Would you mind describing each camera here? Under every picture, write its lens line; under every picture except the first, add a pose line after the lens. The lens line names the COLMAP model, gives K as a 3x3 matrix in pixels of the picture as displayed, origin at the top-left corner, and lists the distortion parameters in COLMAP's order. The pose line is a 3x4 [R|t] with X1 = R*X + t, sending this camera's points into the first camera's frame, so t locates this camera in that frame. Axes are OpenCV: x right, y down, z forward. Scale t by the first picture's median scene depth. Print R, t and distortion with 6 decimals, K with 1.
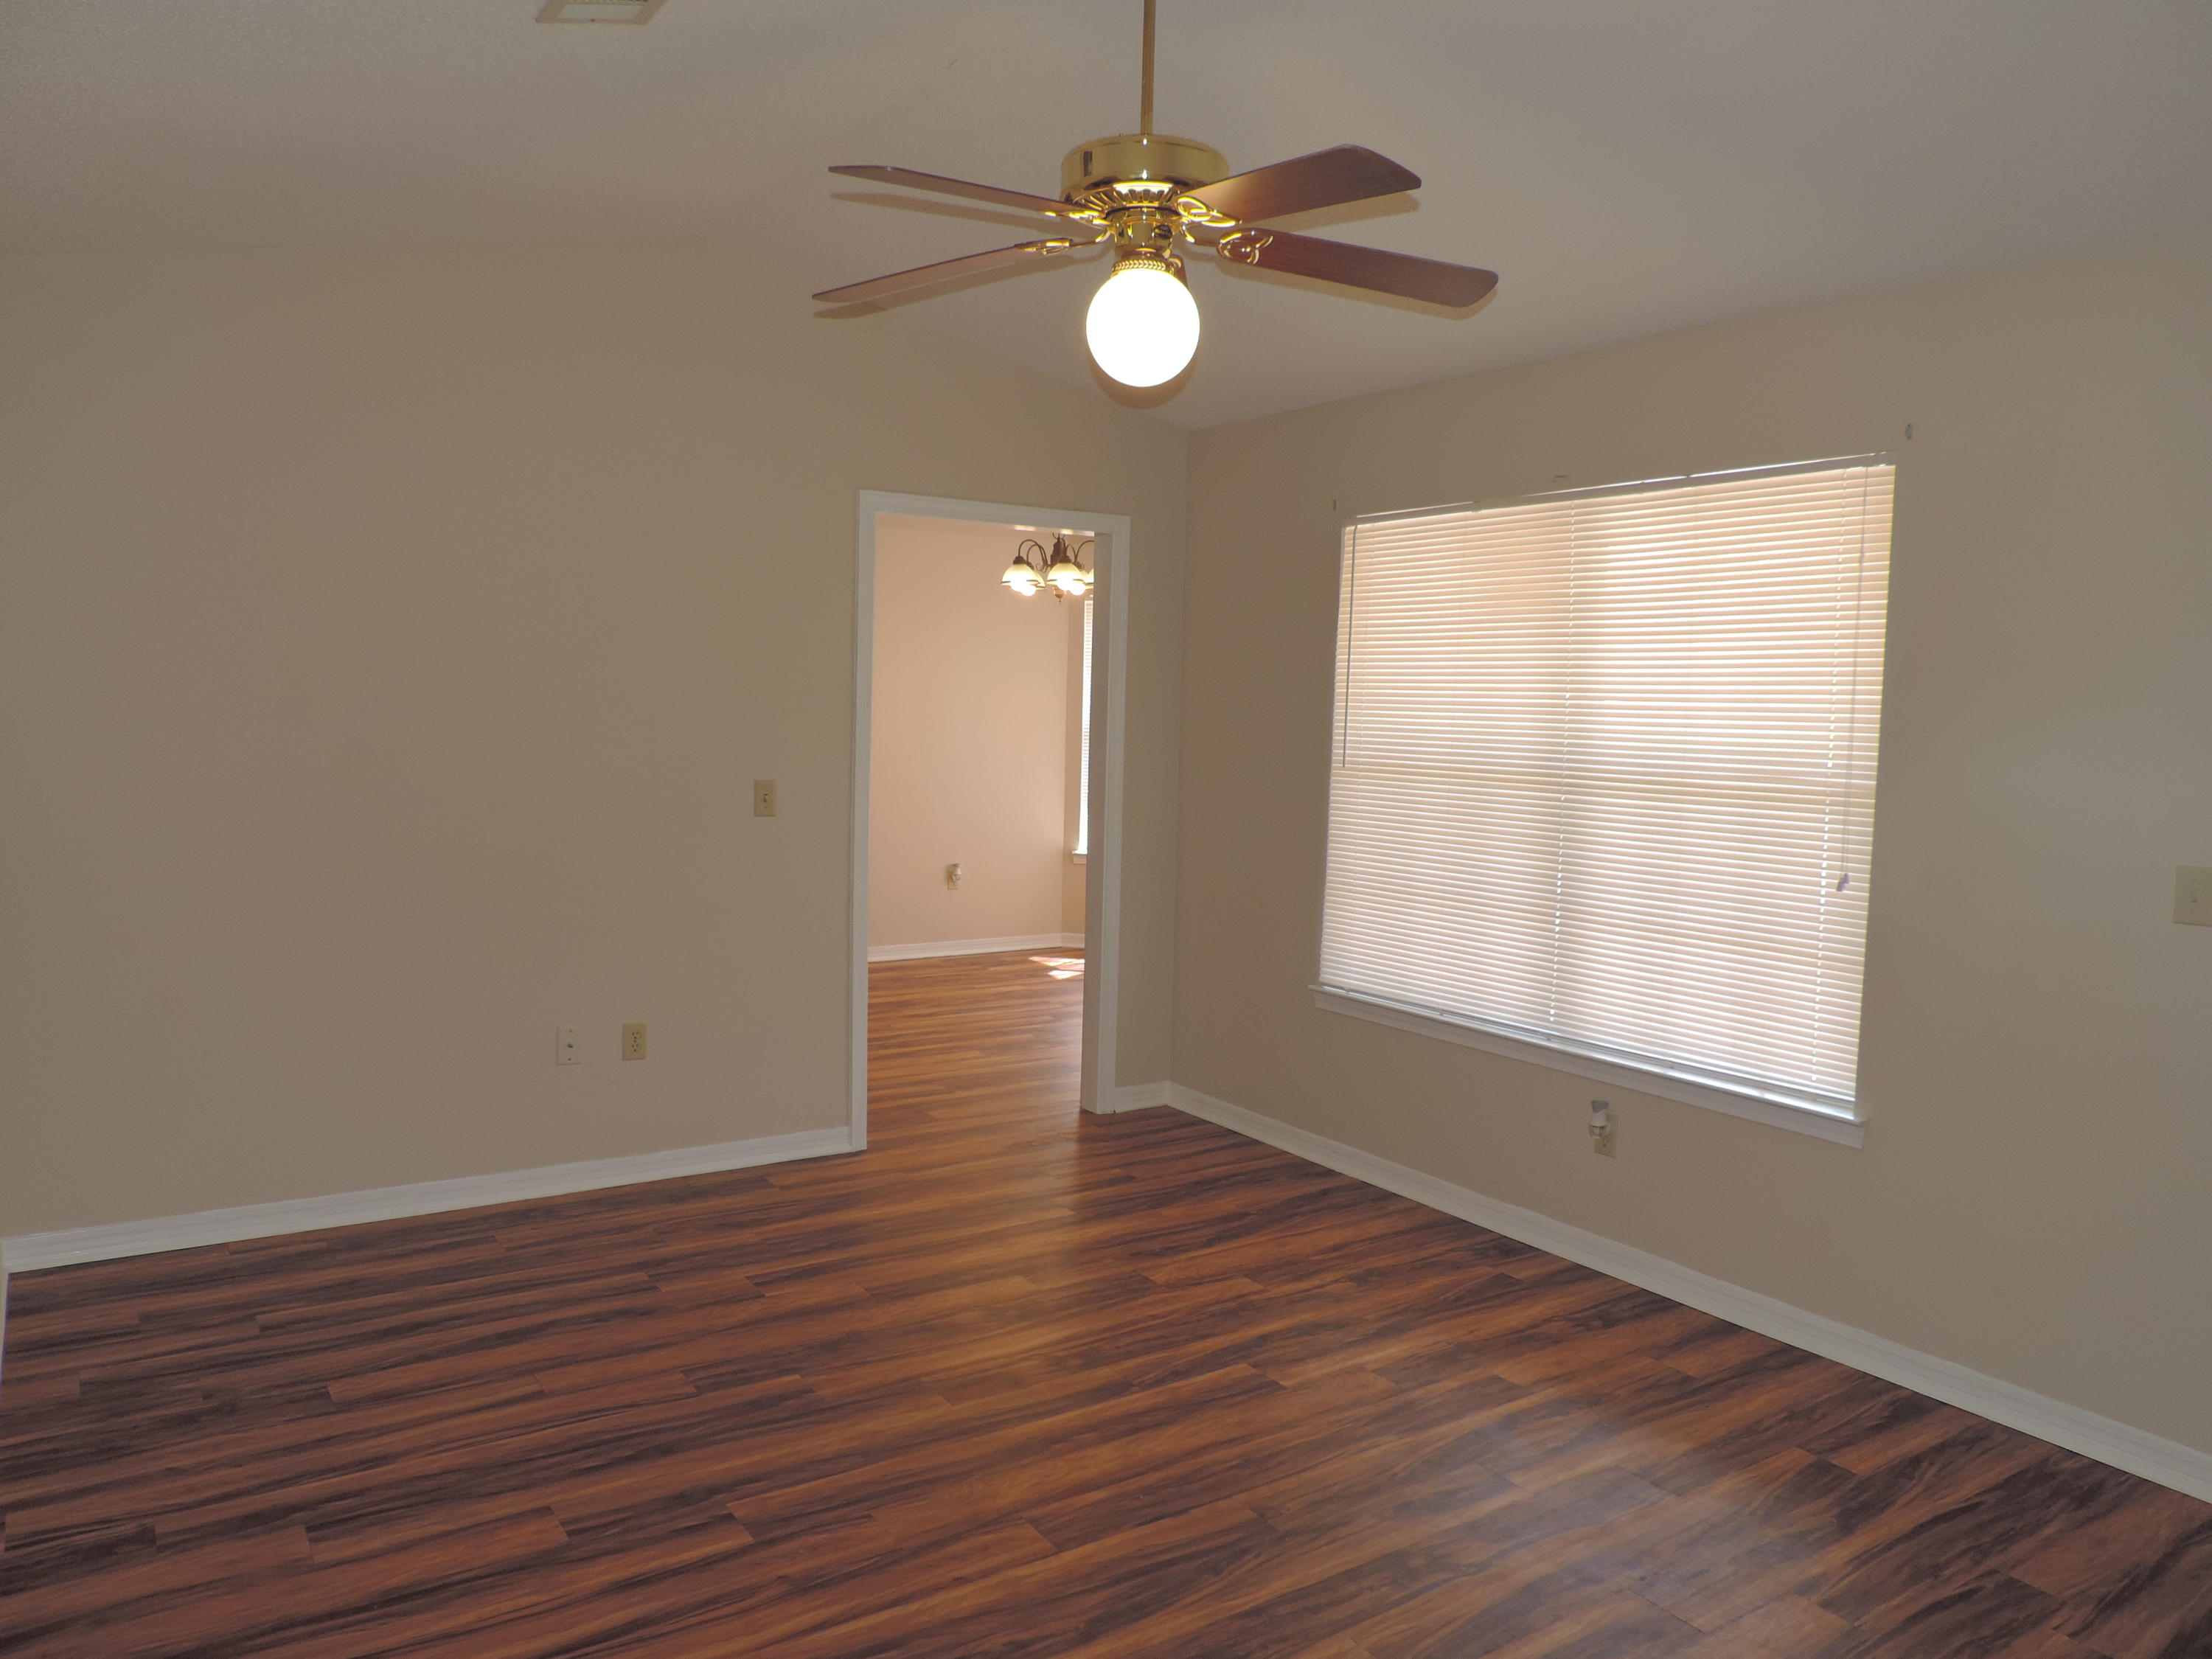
lens RADIAL K [[1562.5, 0, 1105.7], [0, 1562.5, 831.9], [0, 0, 1]] dist [-0.043364, 0.008907]
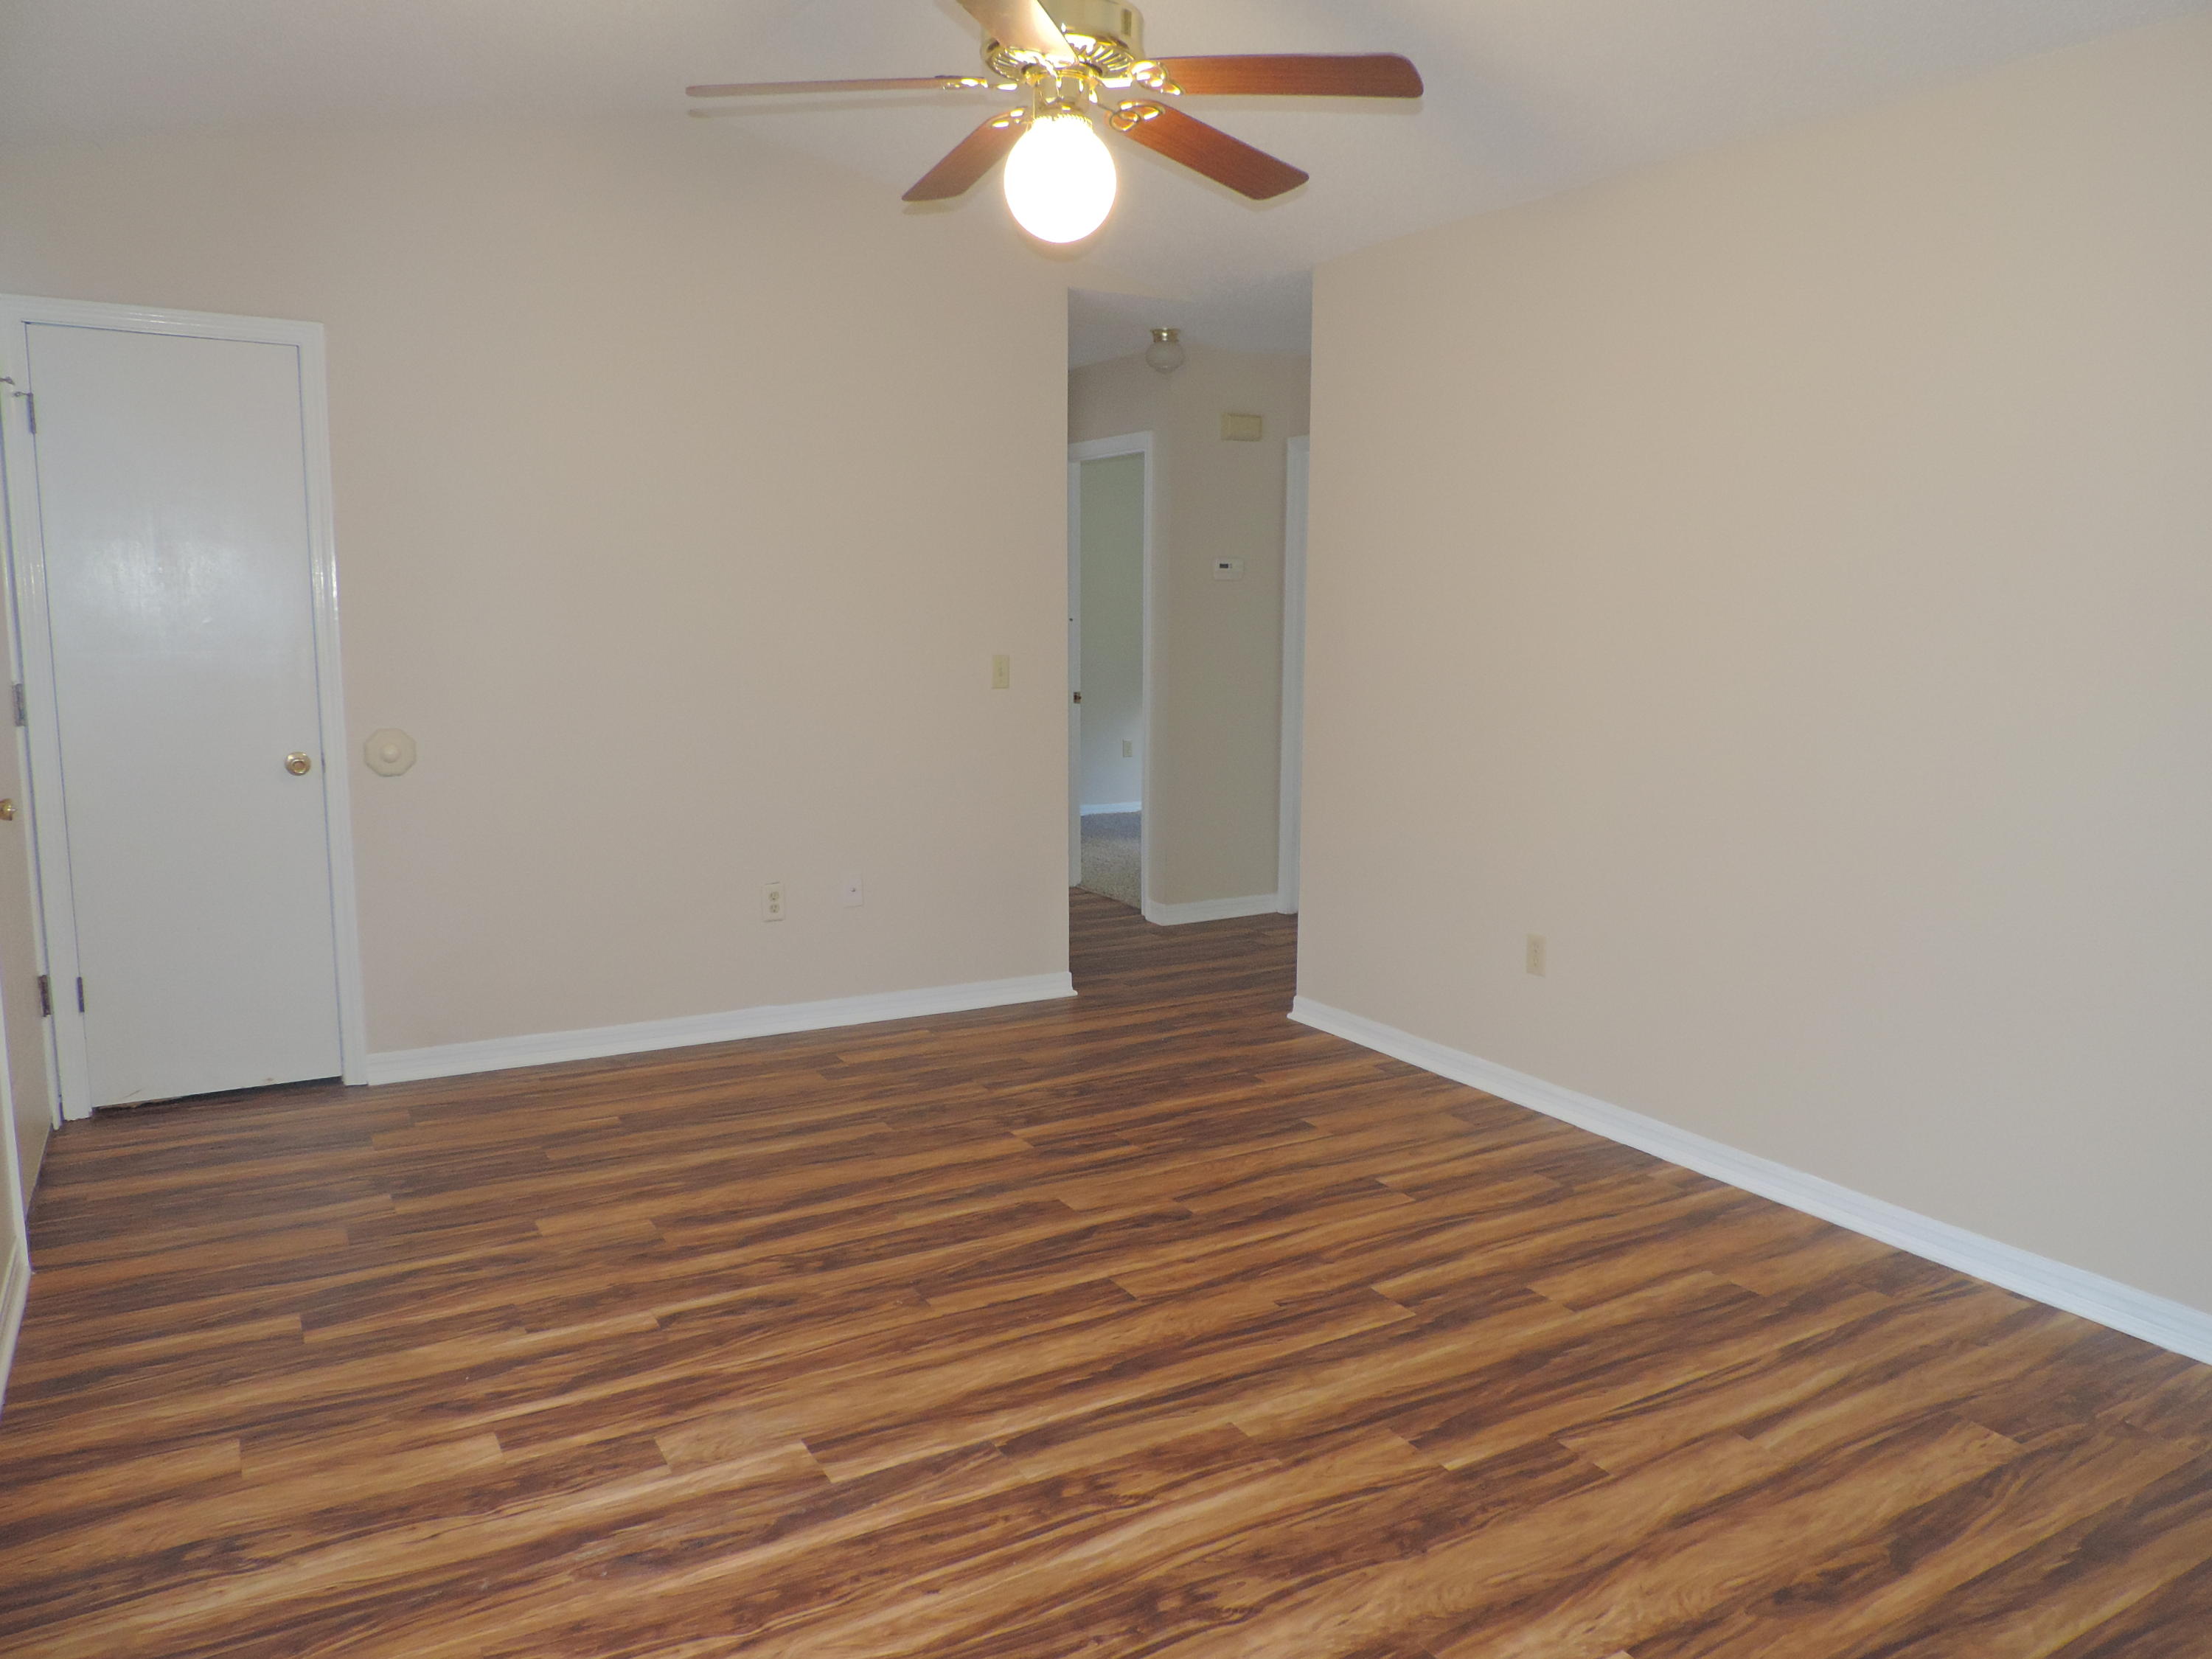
lens RADIAL K [[1562.5, 0, 1107.3], [0, 1562.5, 825.1], [0, 0, 1]] dist [-0.043364, 0.008907]
pose [[-0.997912, -0.038840, 0.051609, -0.068952], [-0.026117, 0.973413, 0.227565, -0.129519], [-0.059076, 0.225742, -0.972394, 1.870109]]
